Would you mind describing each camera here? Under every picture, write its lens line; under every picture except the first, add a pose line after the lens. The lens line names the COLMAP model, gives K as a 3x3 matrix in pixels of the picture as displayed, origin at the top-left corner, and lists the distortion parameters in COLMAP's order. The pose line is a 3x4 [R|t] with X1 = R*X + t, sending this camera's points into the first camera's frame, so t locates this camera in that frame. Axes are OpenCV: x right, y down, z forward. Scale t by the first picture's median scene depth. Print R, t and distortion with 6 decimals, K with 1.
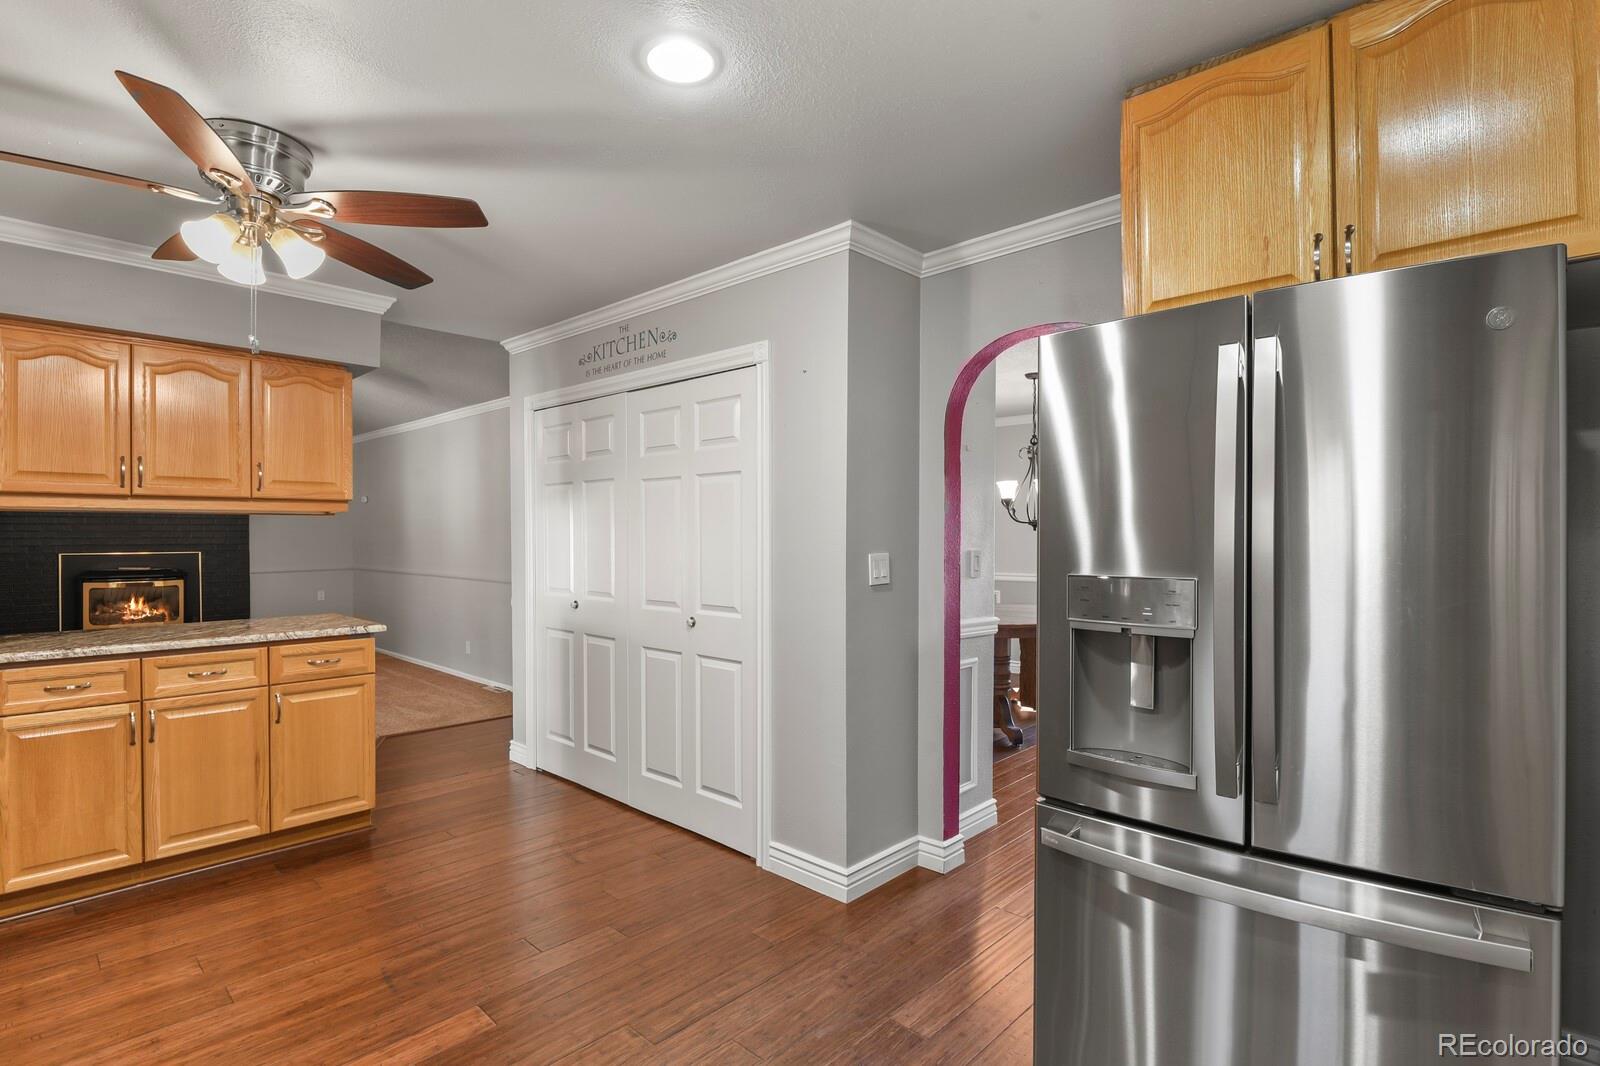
lens RADIAL K [[778.6, 0, 806.8], [0, 778.6, 540.2], [0, 0, 1]] dist [-0.008285, -0.002110]
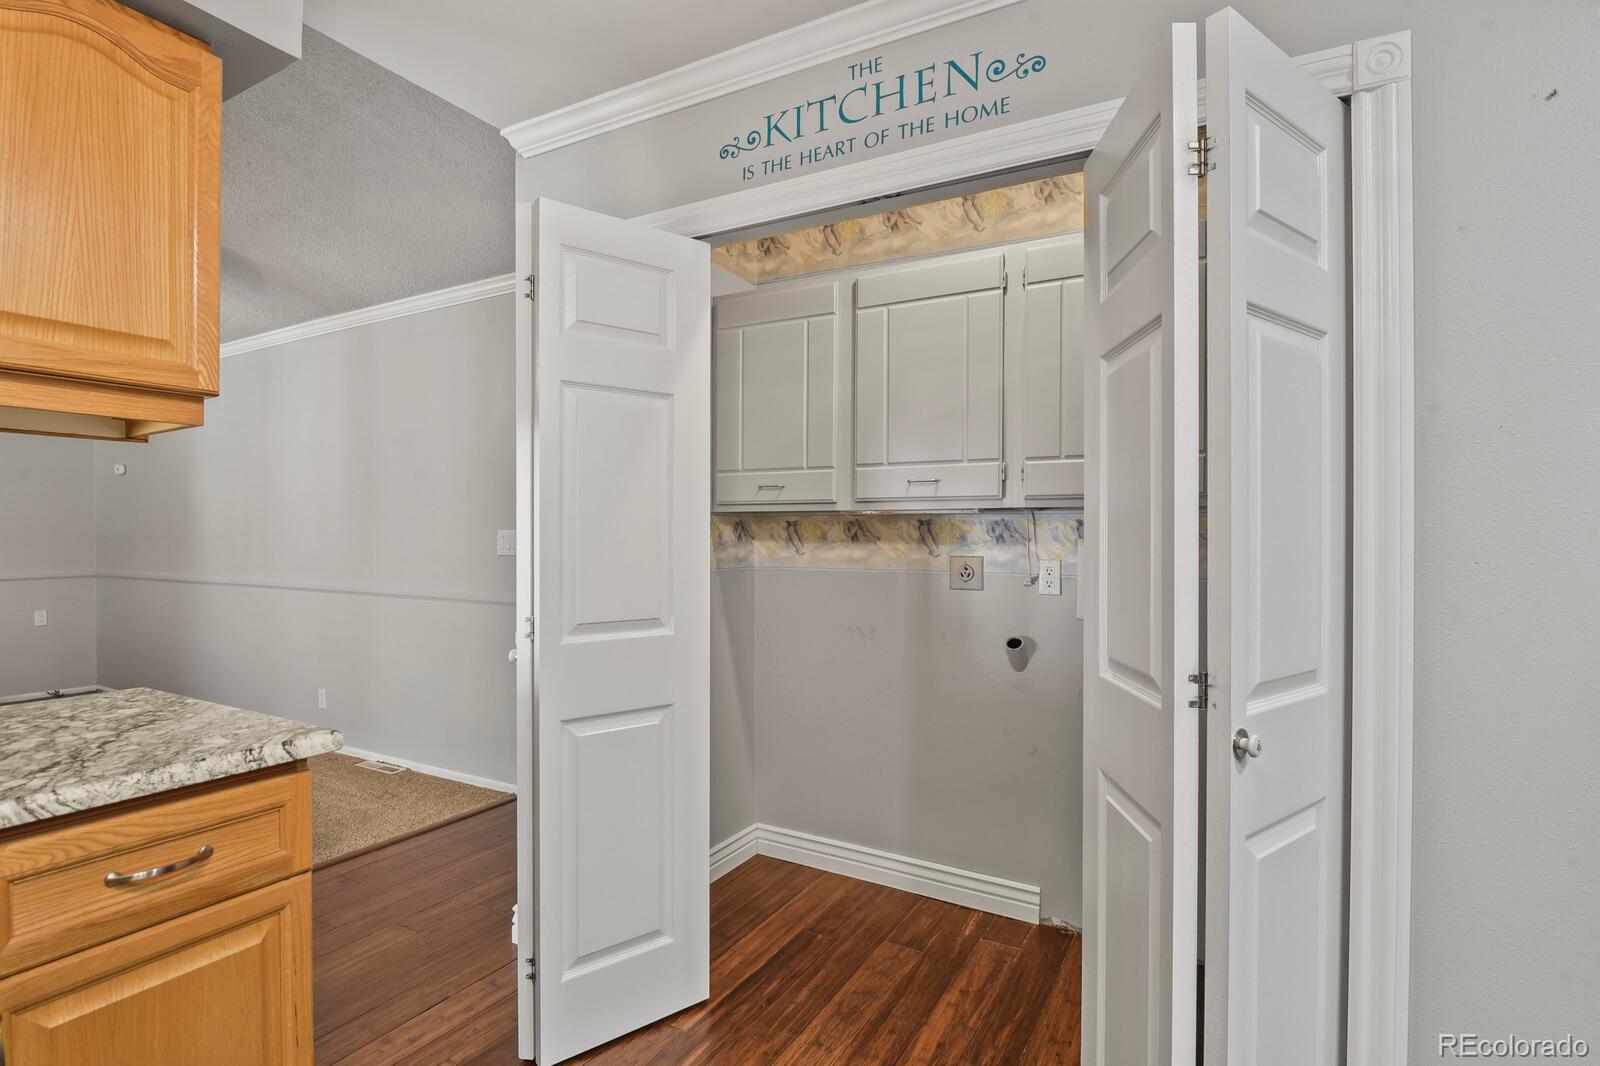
lens RADIAL K [[778.6, 0, 793.9], [0, 778.6, 539.4], [0, 0, 1]] dist [-0.008285, -0.002110]
pose [[0.972450, 0.004635, 0.233067, -0.387963], [-0.004038, 0.999987, -0.003038, 0.018035], [-0.233078, 0.002013, 0.972456, 0.550971]]
